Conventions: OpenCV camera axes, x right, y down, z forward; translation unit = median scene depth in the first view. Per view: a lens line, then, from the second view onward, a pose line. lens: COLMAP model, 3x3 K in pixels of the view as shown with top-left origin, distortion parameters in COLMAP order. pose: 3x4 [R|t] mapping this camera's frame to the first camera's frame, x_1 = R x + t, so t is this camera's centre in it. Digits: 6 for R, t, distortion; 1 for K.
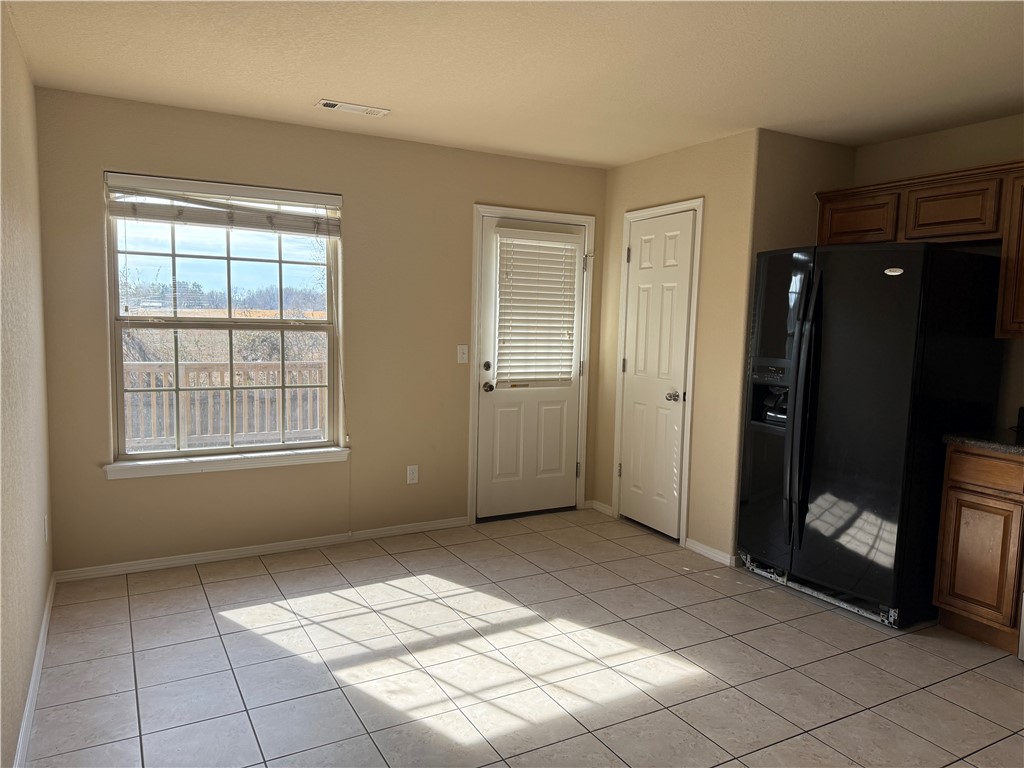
lens RADIAL K [[714.7, 0, 502.4], [0, 714.7, 384.5], [0, 0, 1]] dist [0.069099, -0.068176]
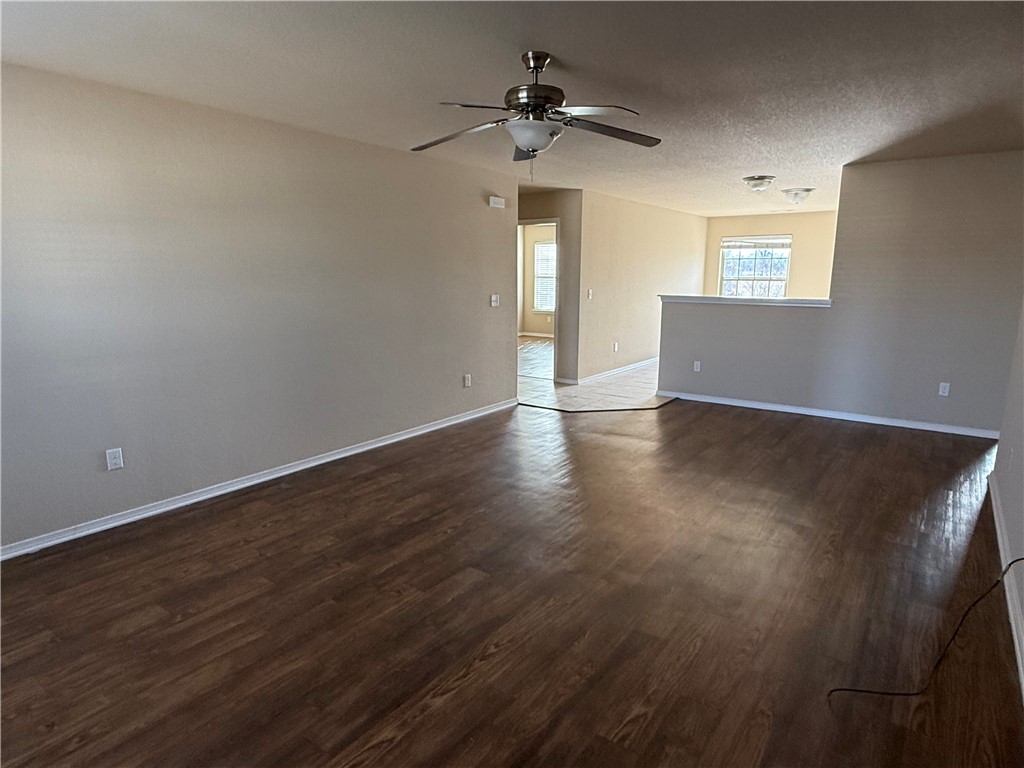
lens RADIAL K [[597.3, 0, 513.9], [0, 597.3, 389.2], [0, 0, 1]] dist [0.000004, -0.002512]
pose [[0.440217, 0.154003, -0.884586, 1.512534], [-0.068156, 0.988070, 0.138101, 0.101480], [0.895301, -0.000505, 0.445461, -1.091168]]
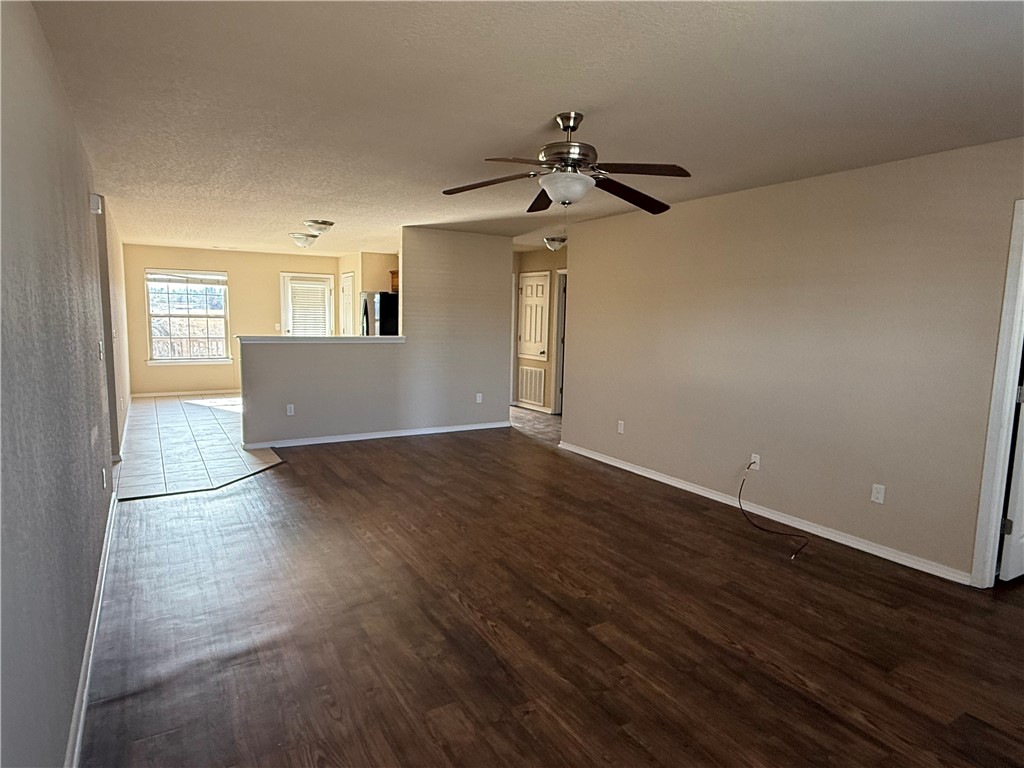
lens RADIAL K [[597.3, 0, 512.8], [0, 597.3, 382.1], [0, 0, 1]] dist [0.000004, -0.002512]
pose [[0.998368, -0.006485, 0.056740, 0.782032], [0.004796, 0.999543, 0.029855, 0.115782], [-0.056908, -0.029534, 0.997942, -1.473252]]
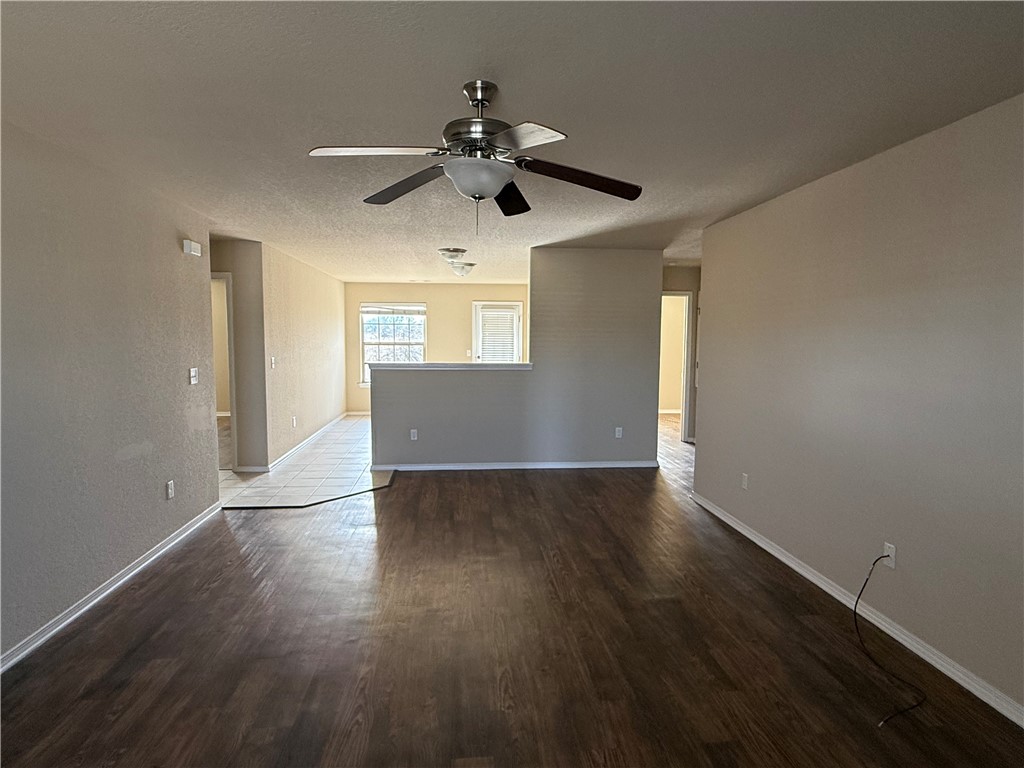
lens RADIAL K [[597.3, 0, 515.6], [0, 597.3, 385.8], [0, 0, 1]] dist [0.000004, -0.002512]
pose [[0.925717, 0.017011, -0.377834, 1.127115], [-0.019603, 0.999803, -0.003016, 0.101587], [0.377708, 0.010199, 0.925869, -1.265684]]
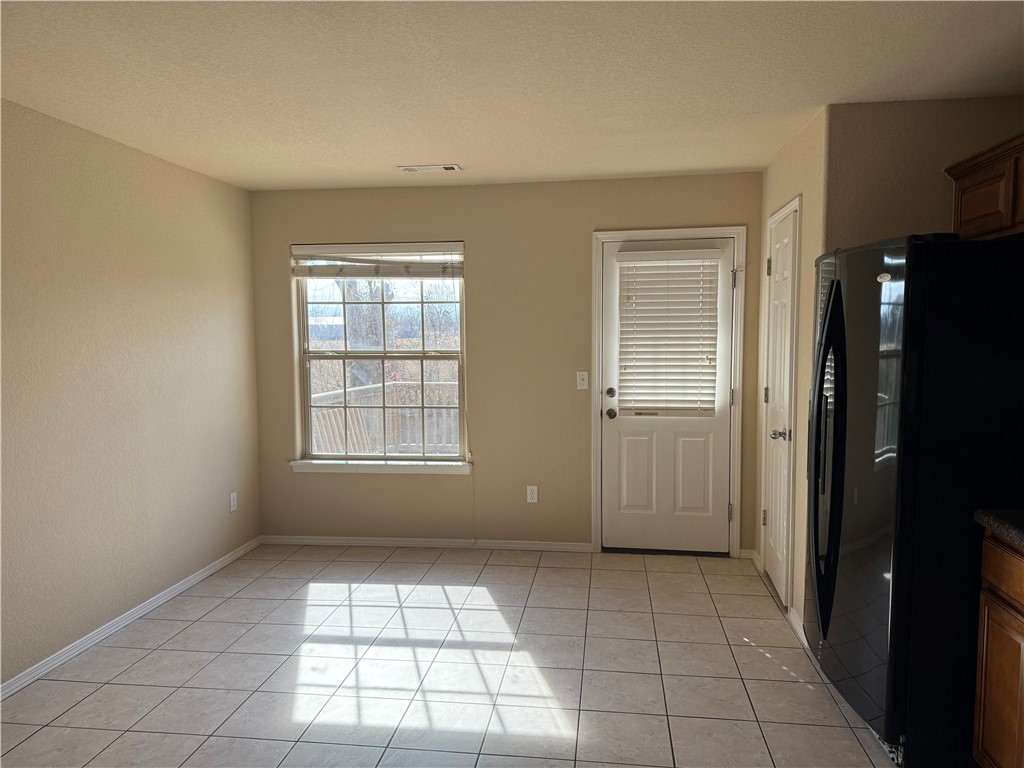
lens RADIAL K [[714.7, 0, 505.1], [0, 714.7, 378.4], [0, 0, 1]] dist [0.069099, -0.068176]
pose [[0.799868, 0.008216, -0.600120, 0.506969], [-0.028501, 0.999298, -0.024307, -0.019201], [0.599499, 0.036546, 0.799541, 0.139294]]
